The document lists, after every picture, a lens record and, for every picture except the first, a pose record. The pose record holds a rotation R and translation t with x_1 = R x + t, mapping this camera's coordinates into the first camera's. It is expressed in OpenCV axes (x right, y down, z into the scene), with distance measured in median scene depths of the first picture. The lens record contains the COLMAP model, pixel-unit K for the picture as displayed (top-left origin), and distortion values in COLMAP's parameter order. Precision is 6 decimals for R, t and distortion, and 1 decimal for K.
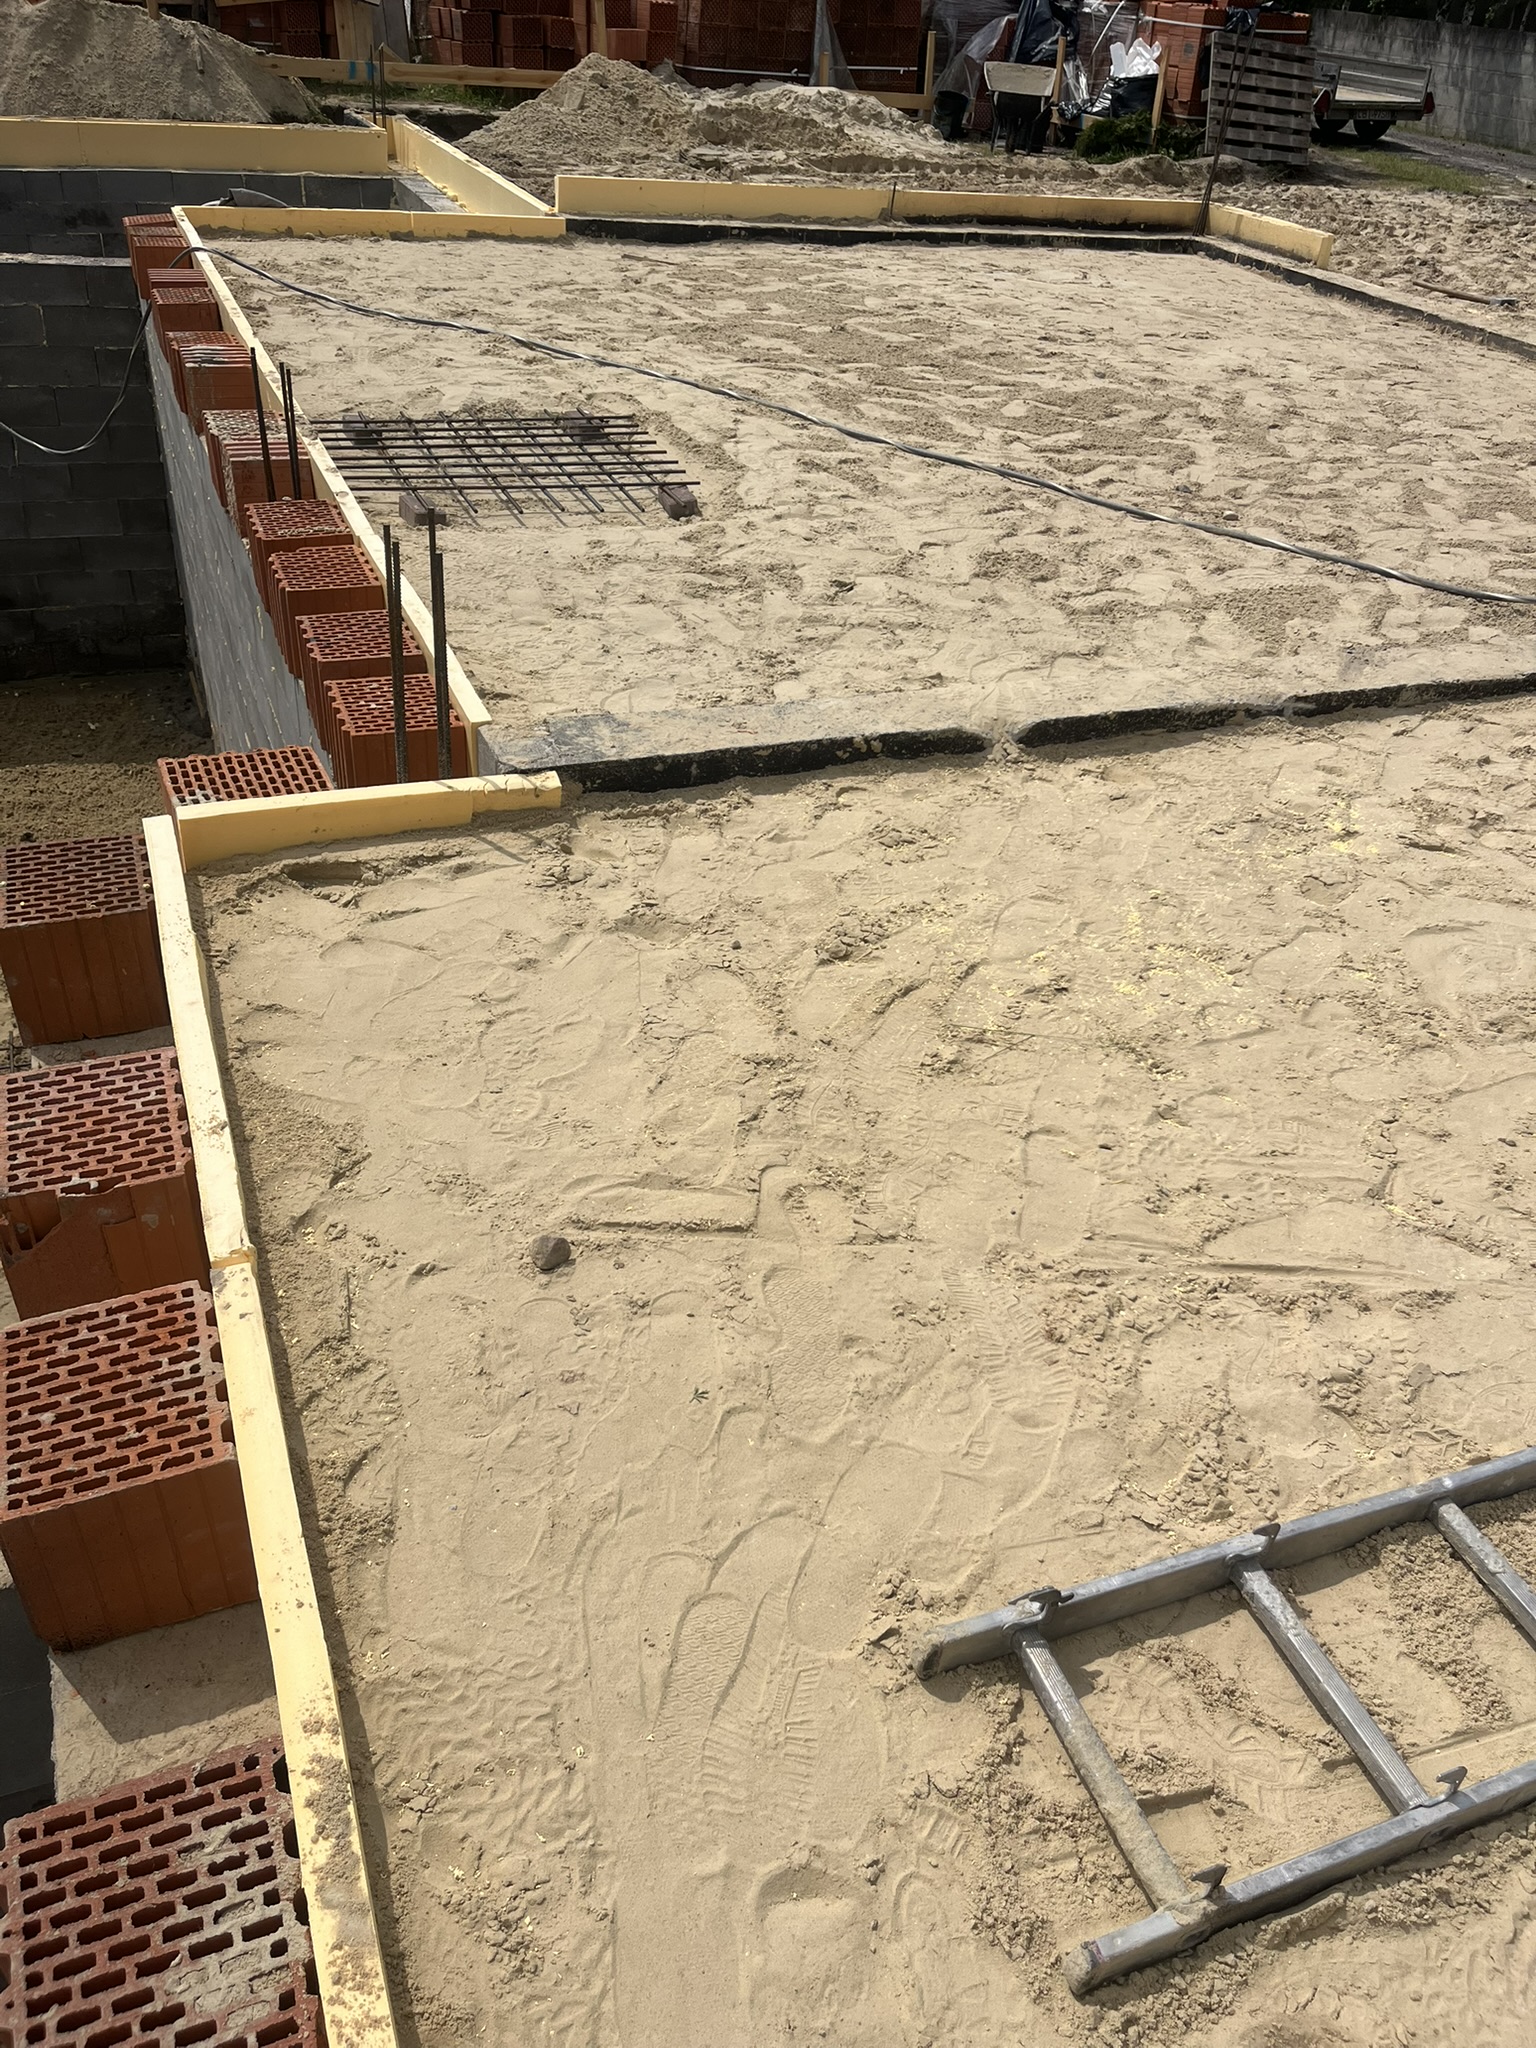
lens RADIAL K [[1555.9, 0, 775.2], [0, 1555.9, 1018.8], [0, 0, 1]] dist [0.060451, -0.085586]
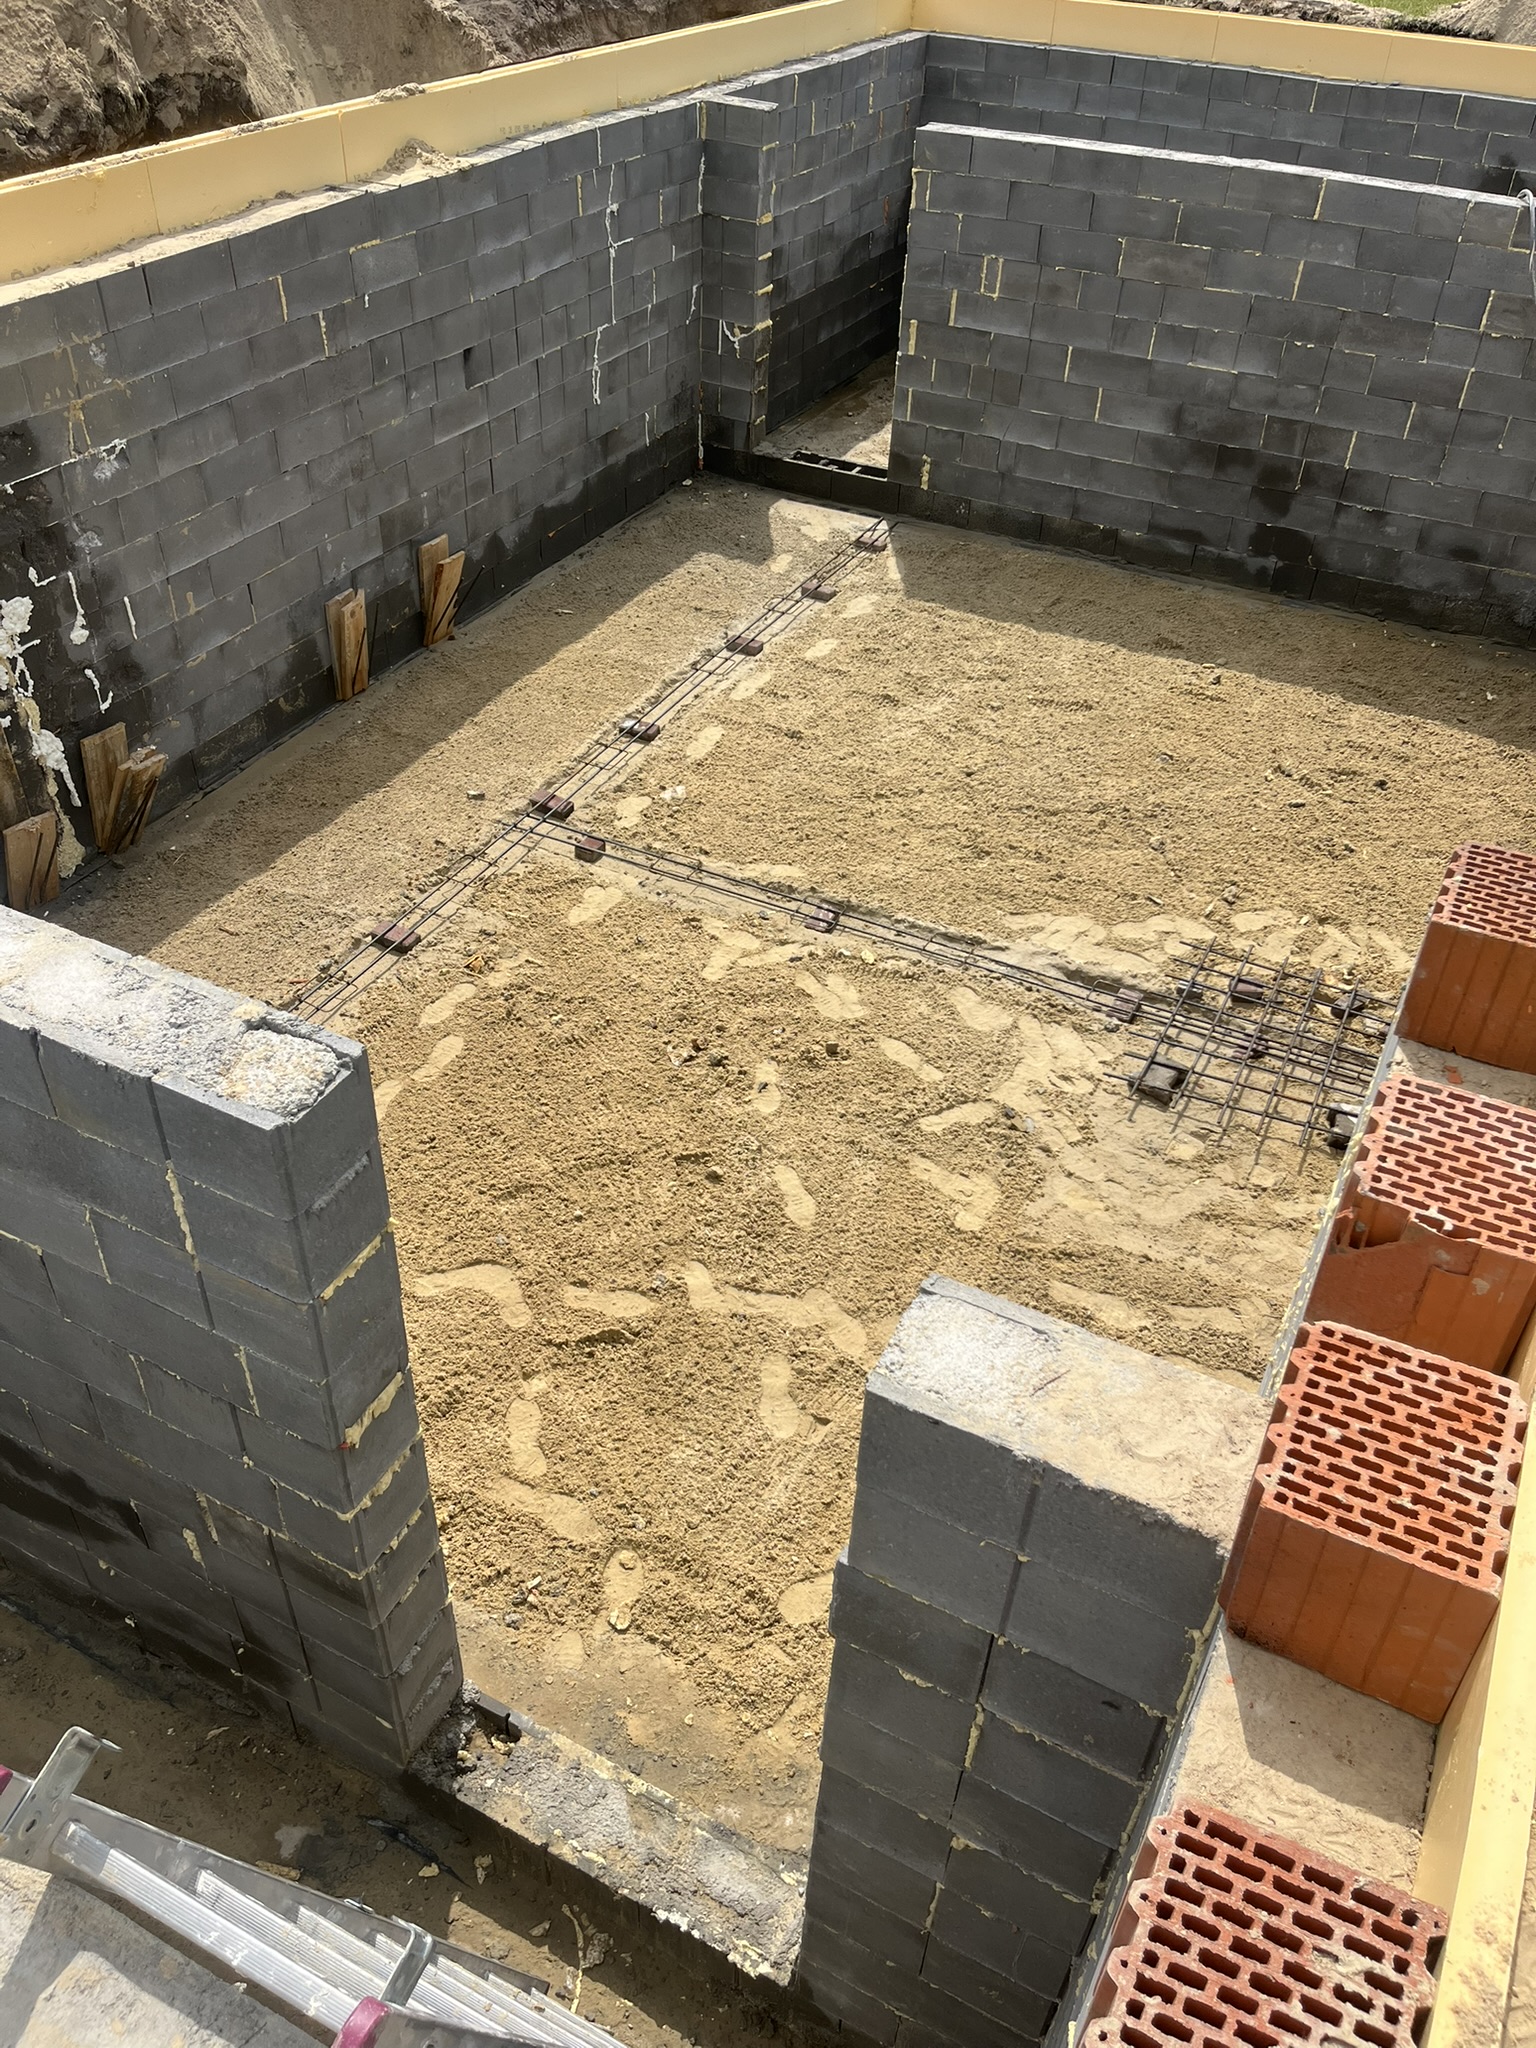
lens RADIAL K [[1555.9, 0, 760.9], [0, 1555.9, 1025.0], [0, 0, 1]] dist [0.060451, -0.085586]
pose [[0.656245, 0.430670, -0.619569, -0.166617], [-0.408318, 0.893191, 0.188379, -0.013771], [0.634522, 0.129358, 0.762002, -0.018021]]
